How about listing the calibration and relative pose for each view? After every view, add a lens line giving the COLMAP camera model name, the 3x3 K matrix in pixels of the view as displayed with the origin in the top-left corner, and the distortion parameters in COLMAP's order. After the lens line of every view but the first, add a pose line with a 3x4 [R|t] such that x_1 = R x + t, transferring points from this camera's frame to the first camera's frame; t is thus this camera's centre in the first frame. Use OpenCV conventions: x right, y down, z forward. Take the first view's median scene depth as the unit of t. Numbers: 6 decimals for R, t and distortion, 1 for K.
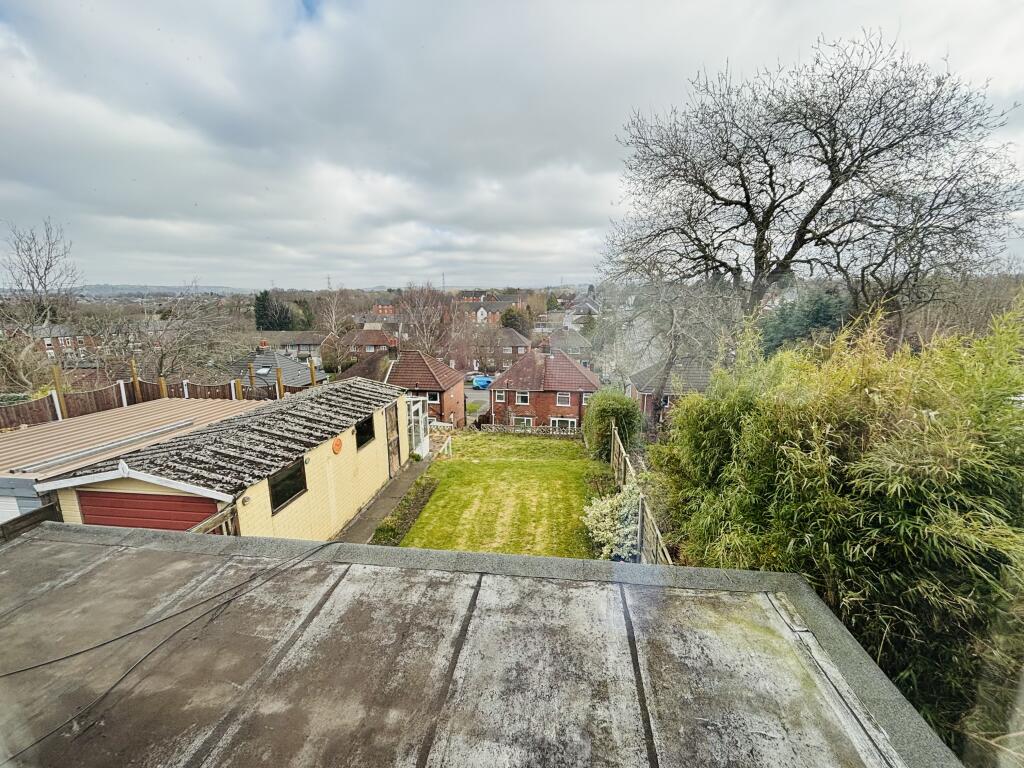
lens RADIAL K [[416.3, 0, 510.0], [0, 416.3, 389.6], [0, 0, 1]] dist [-0.000681, 0.000072]
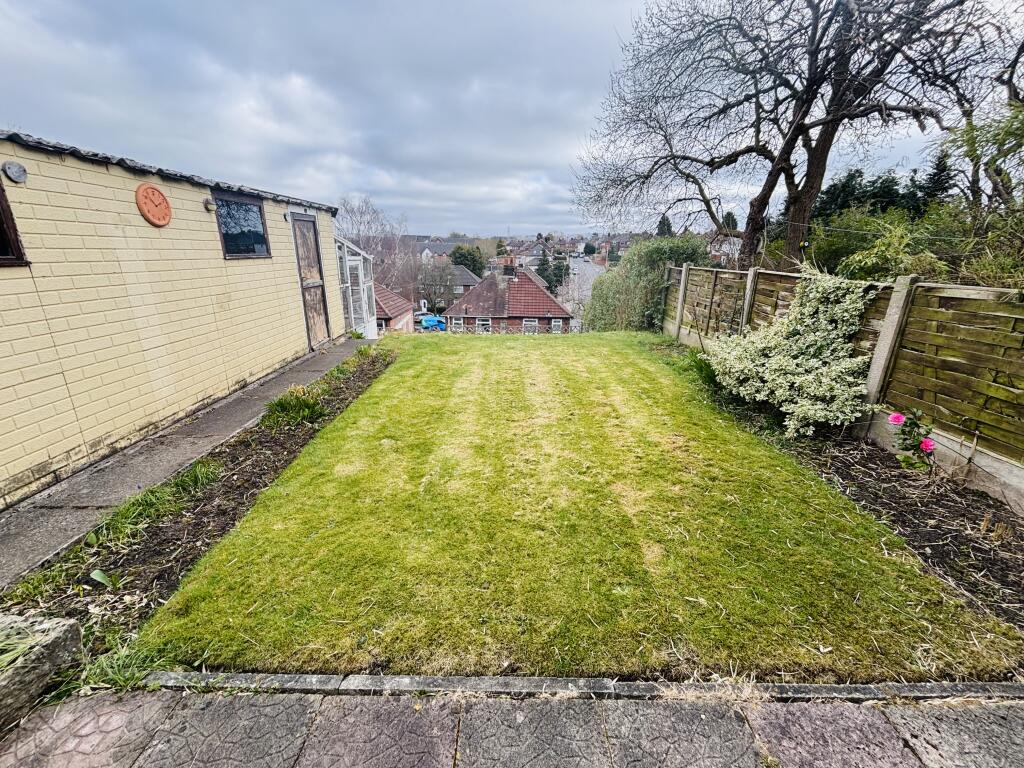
lens RADIAL K [[416.3, 0, 510.0], [0, 416.3, 397.1], [0, 0, 1]] dist [-0.000681, 0.000072]
pose [[0.992049, -0.025936, 0.123148, -0.022291], [0.010581, 0.992258, 0.123740, 0.051131], [-0.125404, -0.121453, 0.984644, 0.098059]]
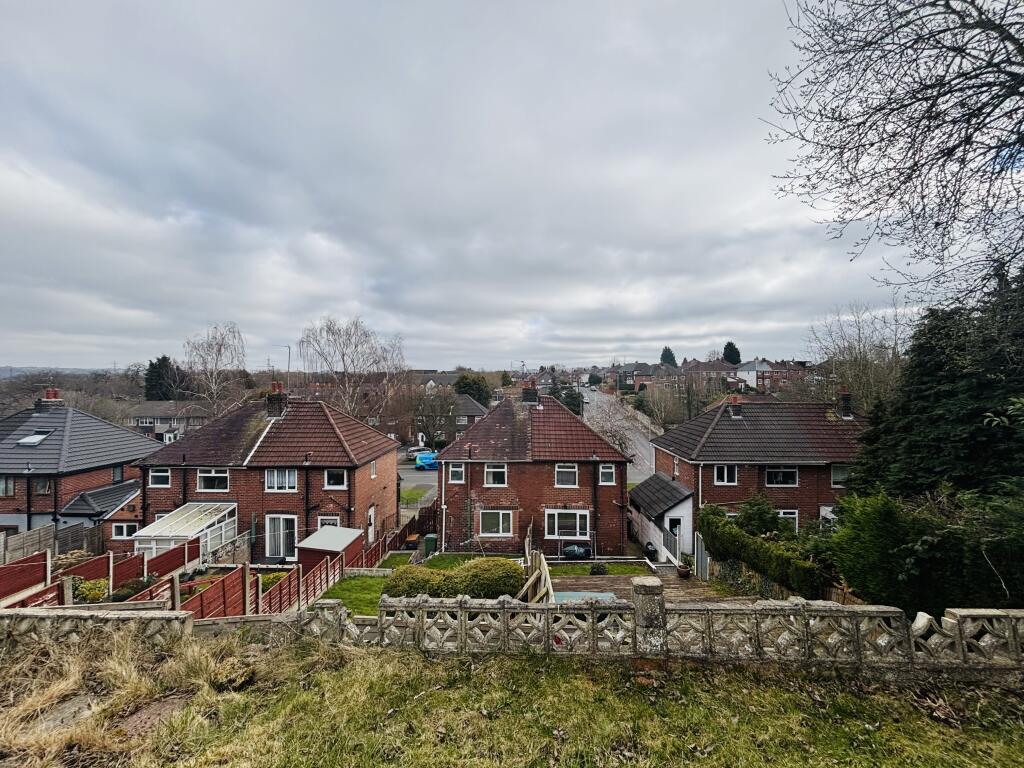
lens RADIAL K [[416.3, 0, 508.1], [0, 416.3, 383.8], [0, 0, 1]] dist [-0.000681, 0.000072]
pose [[0.993490, 0.000275, 0.113918, -0.015673], [0.024106, 0.976844, -0.212590, 0.016171], [-0.111339, 0.213952, 0.970478, 0.347806]]
